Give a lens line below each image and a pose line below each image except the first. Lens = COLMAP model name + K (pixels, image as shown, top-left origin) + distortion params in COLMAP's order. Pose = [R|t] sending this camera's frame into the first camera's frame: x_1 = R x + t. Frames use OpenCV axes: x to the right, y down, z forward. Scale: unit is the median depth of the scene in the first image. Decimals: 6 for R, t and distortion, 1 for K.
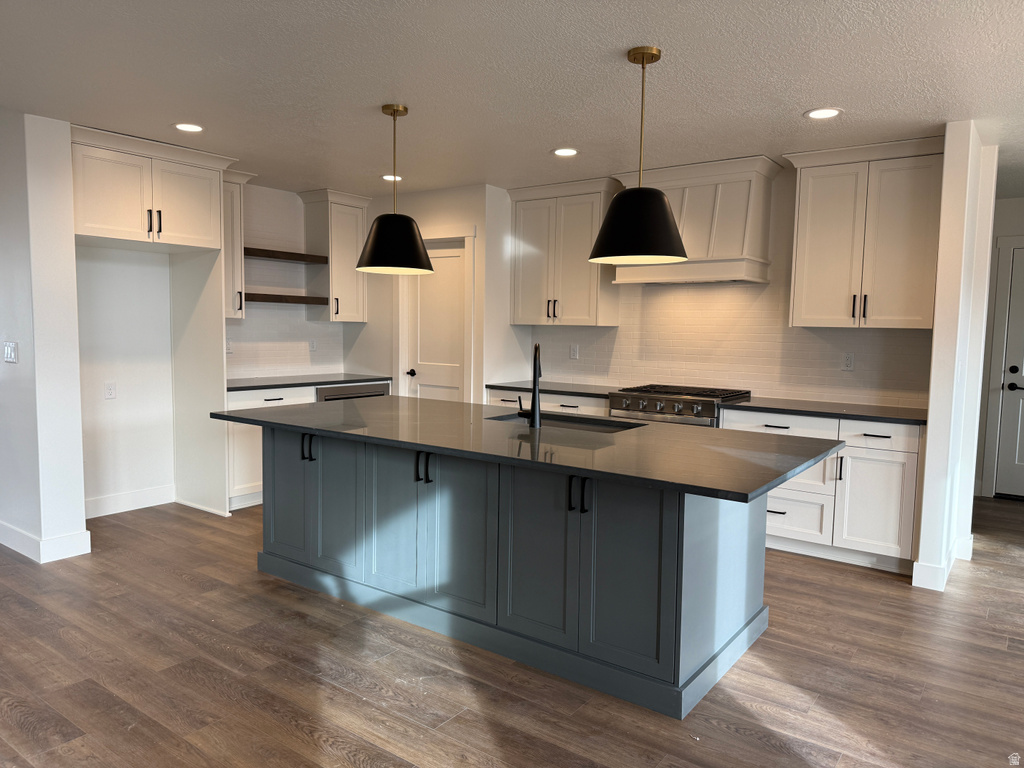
lens RADIAL K [[715.6, 0, 514.3], [0, 715.6, 385.1], [0, 0, 1]] dist [0.013519, 0.000496]
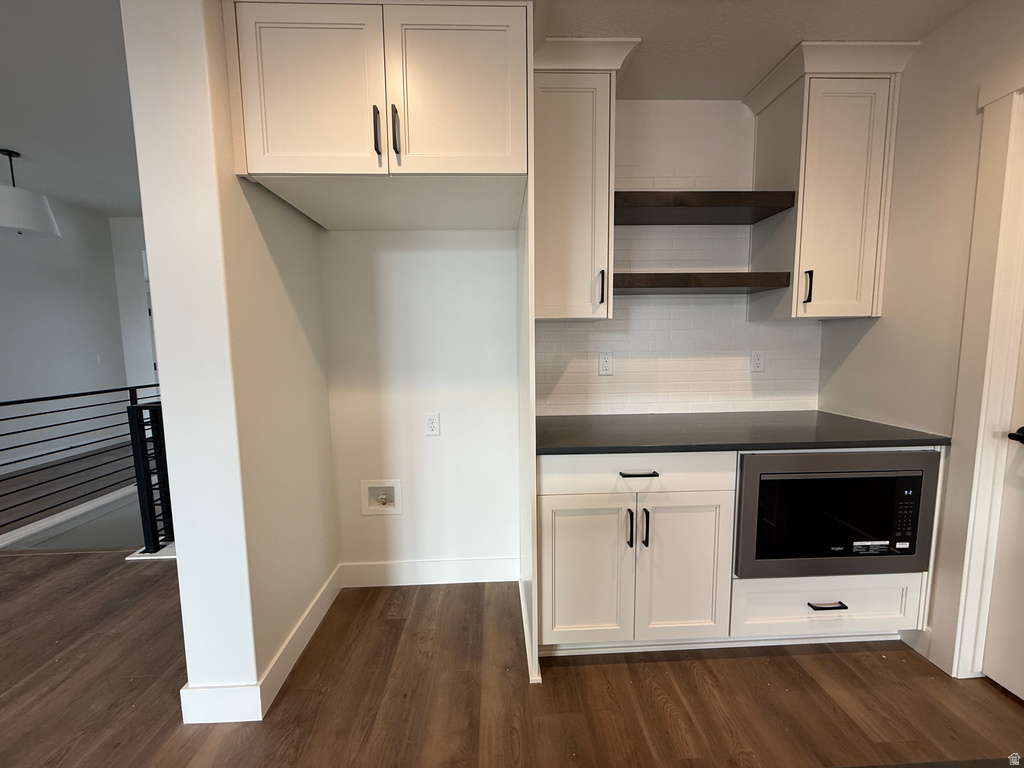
lens RADIAL K [[409.2, 0, 513.4], [0, 409.2, 386.6], [0, 0, 1]] dist [0.001013, 0.000096]
pose [[0.628473, 0.058700, -0.775613, -0.151637], [-0.041503, 0.998259, 0.041920, -0.043894], [0.776723, 0.005845, 0.629815, 0.660621]]
